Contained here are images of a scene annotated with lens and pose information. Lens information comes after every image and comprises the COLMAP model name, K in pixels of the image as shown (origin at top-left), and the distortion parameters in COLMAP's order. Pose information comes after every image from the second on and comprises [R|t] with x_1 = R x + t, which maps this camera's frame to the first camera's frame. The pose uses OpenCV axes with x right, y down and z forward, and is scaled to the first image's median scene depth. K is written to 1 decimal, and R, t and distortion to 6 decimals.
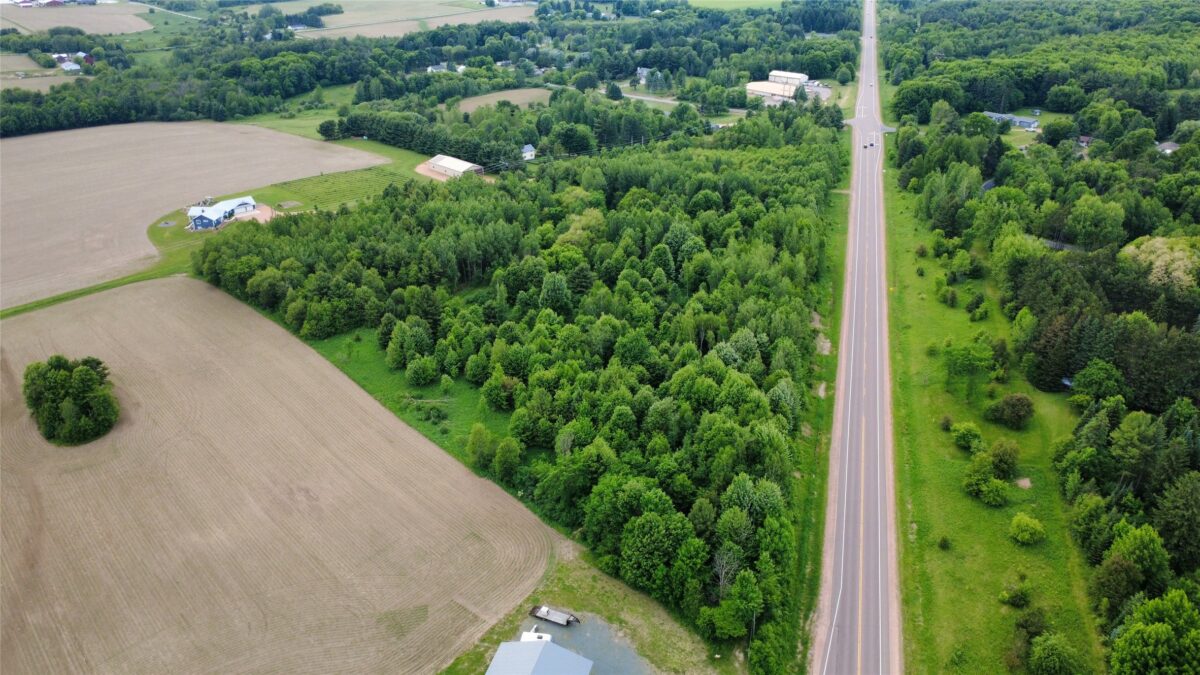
lens RADIAL K [[867.3, 0, 595.2], [0, 867.3, 340.4], [0, 0, 1]] dist [0.000244, -0.001841]
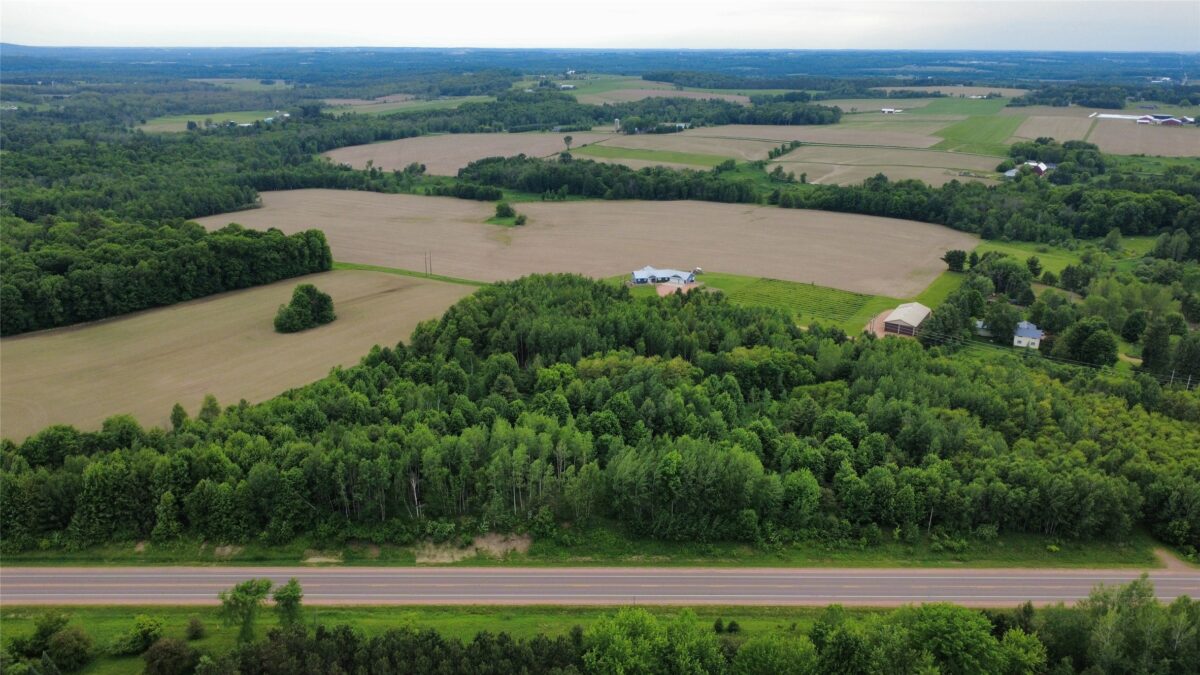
lens RADIAL K [[867.3, 0, 601.8], [0, 867.3, 336.2], [0, 0, 1]] dist [0.000244, -0.001841]
pose [[0.273360, 0.310215, -0.910517, 0.654491], [-0.422588, 0.889062, 0.176034, -0.253995], [0.864114, 0.336653, 0.374127, 0.526691]]
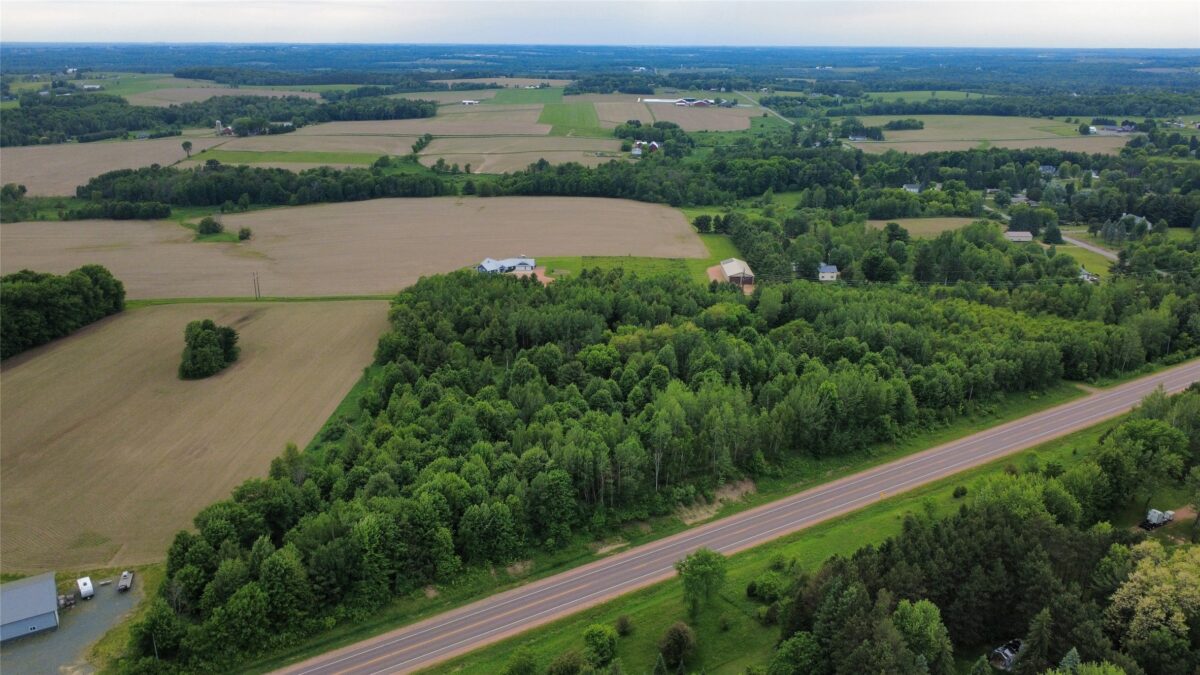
lens RADIAL K [[867.3, 0, 599.2], [0, 867.3, 334.3], [0, 0, 1]] dist [0.000244, -0.001841]
pose [[0.729676, 0.225859, -0.645415, 0.482995], [-0.304677, 0.952390, -0.011171, -0.085259], [0.612164, 0.204795, 0.763751, 0.170189]]
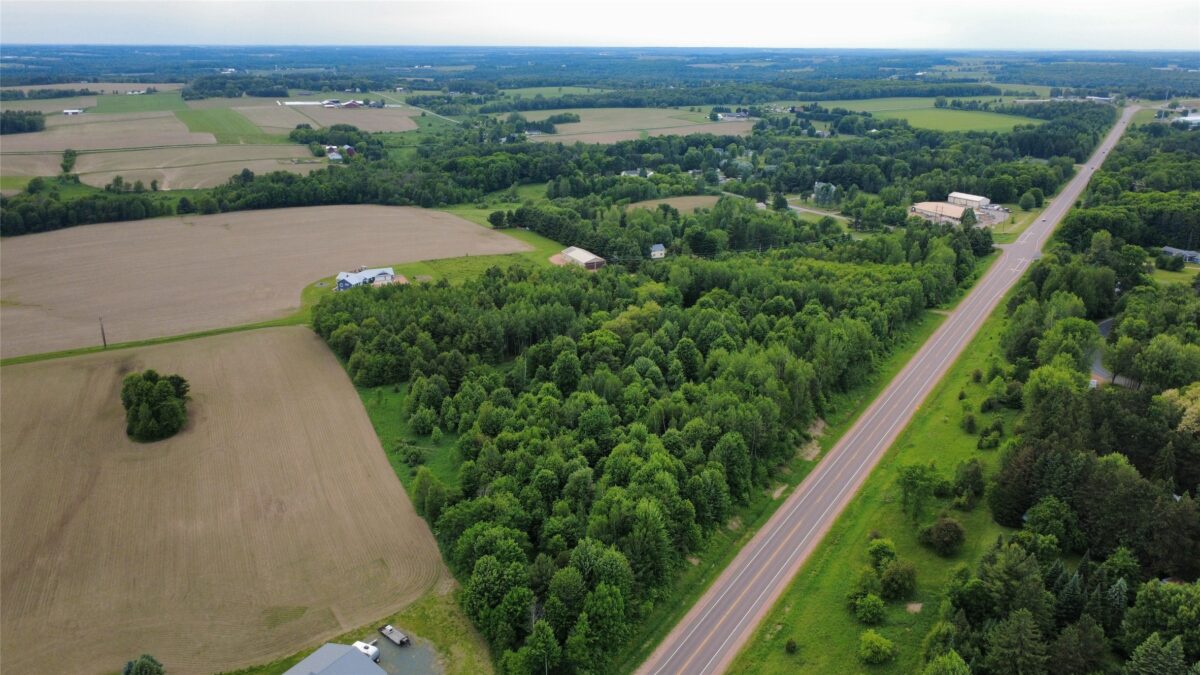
lens RADIAL K [[867.3, 0, 597.1], [0, 867.3, 336.4], [0, 0, 1]] dist [0.000244, -0.001841]
pose [[0.956917, 0.101301, -0.272117, 0.195962], [-0.134311, 0.985306, -0.105514, 0.009178], [0.257430, 0.137516, 0.956462, -0.021762]]
